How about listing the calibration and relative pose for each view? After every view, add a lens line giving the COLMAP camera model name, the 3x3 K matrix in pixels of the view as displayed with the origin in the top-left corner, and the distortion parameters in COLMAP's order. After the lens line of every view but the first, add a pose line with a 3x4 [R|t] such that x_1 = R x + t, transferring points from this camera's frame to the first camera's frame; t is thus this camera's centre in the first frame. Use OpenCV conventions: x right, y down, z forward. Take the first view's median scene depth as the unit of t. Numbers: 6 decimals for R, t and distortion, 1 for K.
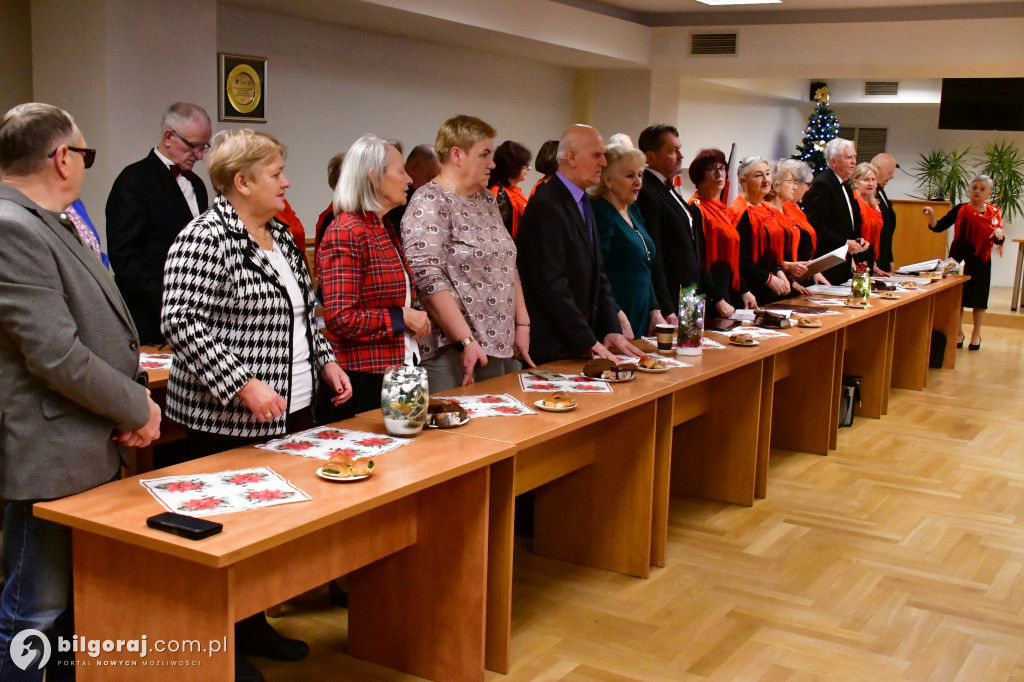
lens RADIAL K [[1175.3, 0, 512.0], [0, 1175.3, 341.0], [0, 0, 1]] dist [0.001942, 0.013882]
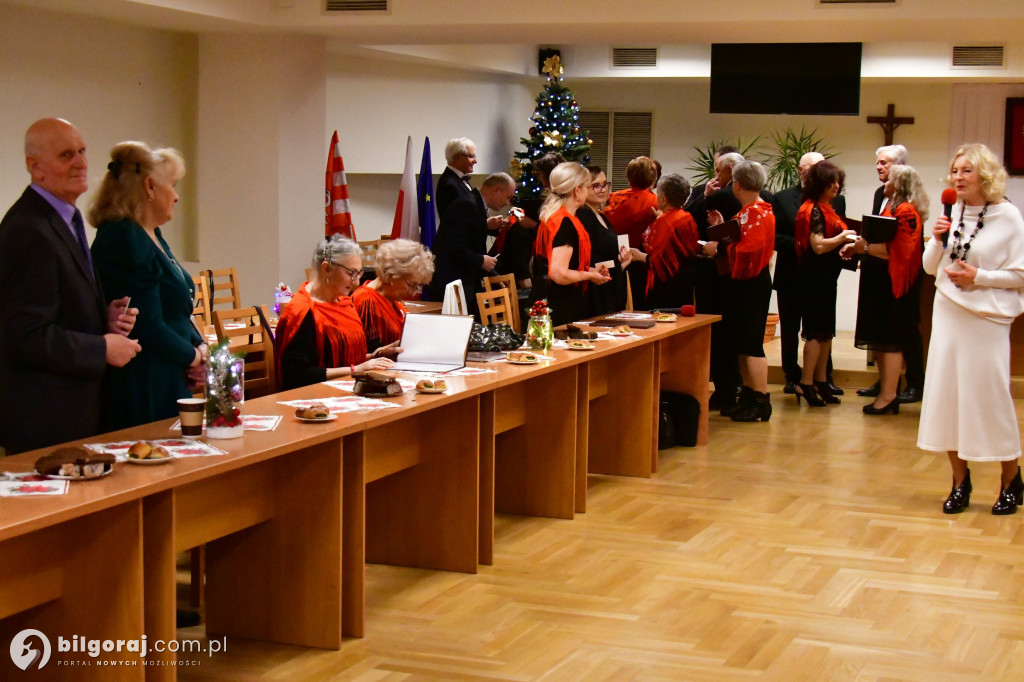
lens RADIAL K [[1762.7, 0, 512.0], [0, 1762.7, 341.0], [0, 0, 1]] dist [-0.021376, 0.048117]
pose [[0.983914, -0.034107, 0.175356, 0.105467], [0.043063, 0.997941, -0.047525, 0.008774], [-0.173374, 0.054311, 0.983357, -0.055058]]
